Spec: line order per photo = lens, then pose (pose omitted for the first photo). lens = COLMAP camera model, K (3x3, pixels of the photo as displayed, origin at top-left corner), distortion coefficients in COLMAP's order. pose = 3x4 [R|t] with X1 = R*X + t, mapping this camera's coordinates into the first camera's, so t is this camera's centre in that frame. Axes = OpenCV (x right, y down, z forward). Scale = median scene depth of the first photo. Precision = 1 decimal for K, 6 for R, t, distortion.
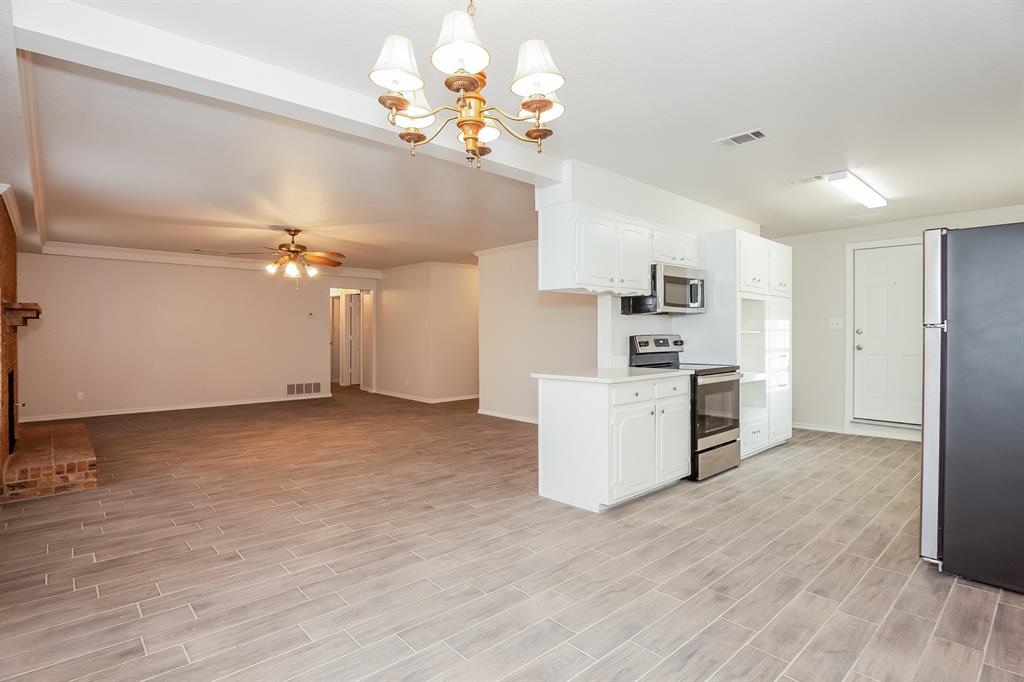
lens RADIAL K [[520.1, 0, 516.4], [0, 520.1, 337.3], [0, 0, 1]] dist [-0.017880, 0.000263]
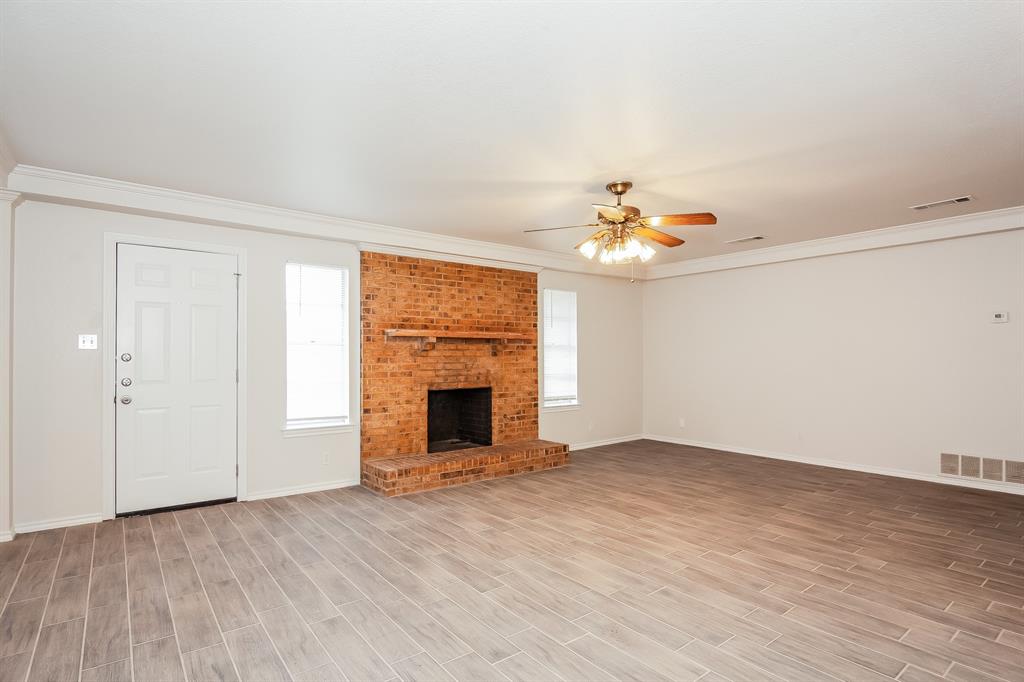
lens RADIAL K [[520.1, 0, 502.0], [0, 520.1, 351.2], [0, 0, 1]] dist [-0.017880, 0.000263]
pose [[-0.094155, -0.015758, -0.995433, 0.245227], [-0.004341, 0.999872, -0.015418, -0.004516], [0.995548, 0.002869, -0.094212, 1.221840]]
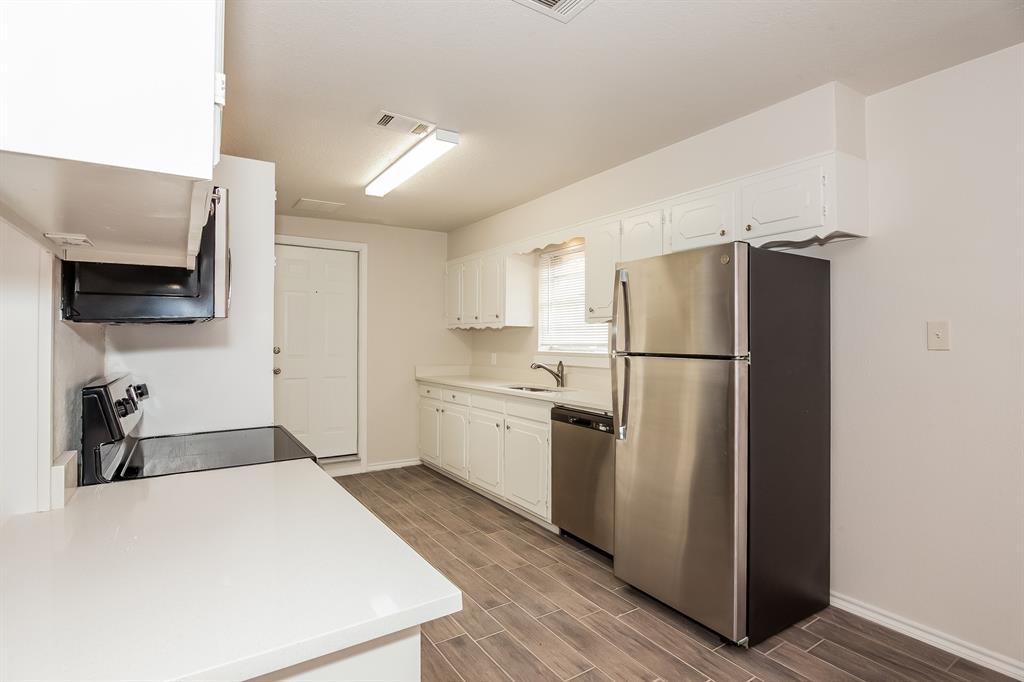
lens RADIAL K [[520.1, 0, 552.6], [0, 520.1, 333.4], [0, 0, 1]] dist [-0.017880, 0.000263]
pose [[0.176254, 0.015227, 0.984227, -0.040123], [0.007848, 0.999827, -0.016874, -0.028708], [-0.984313, 0.010698, 0.176104, 0.665537]]
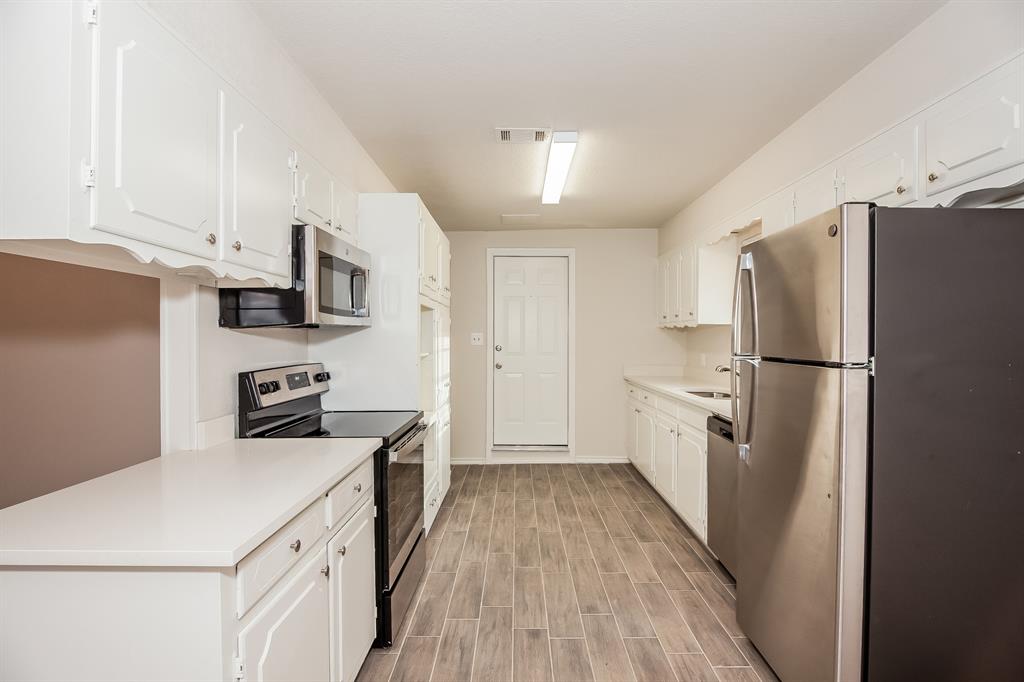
lens RADIAL K [[520.1, 0, 511.6], [0, 520.1, 341.8], [0, 0, 1]] dist [-0.017880, 0.000263]
pose [[0.707185, -0.001335, 0.707028, 0.061555], [0.003854, 0.999991, -0.001968, -0.028889], [-0.707018, 0.004117, 0.707183, 0.496369]]
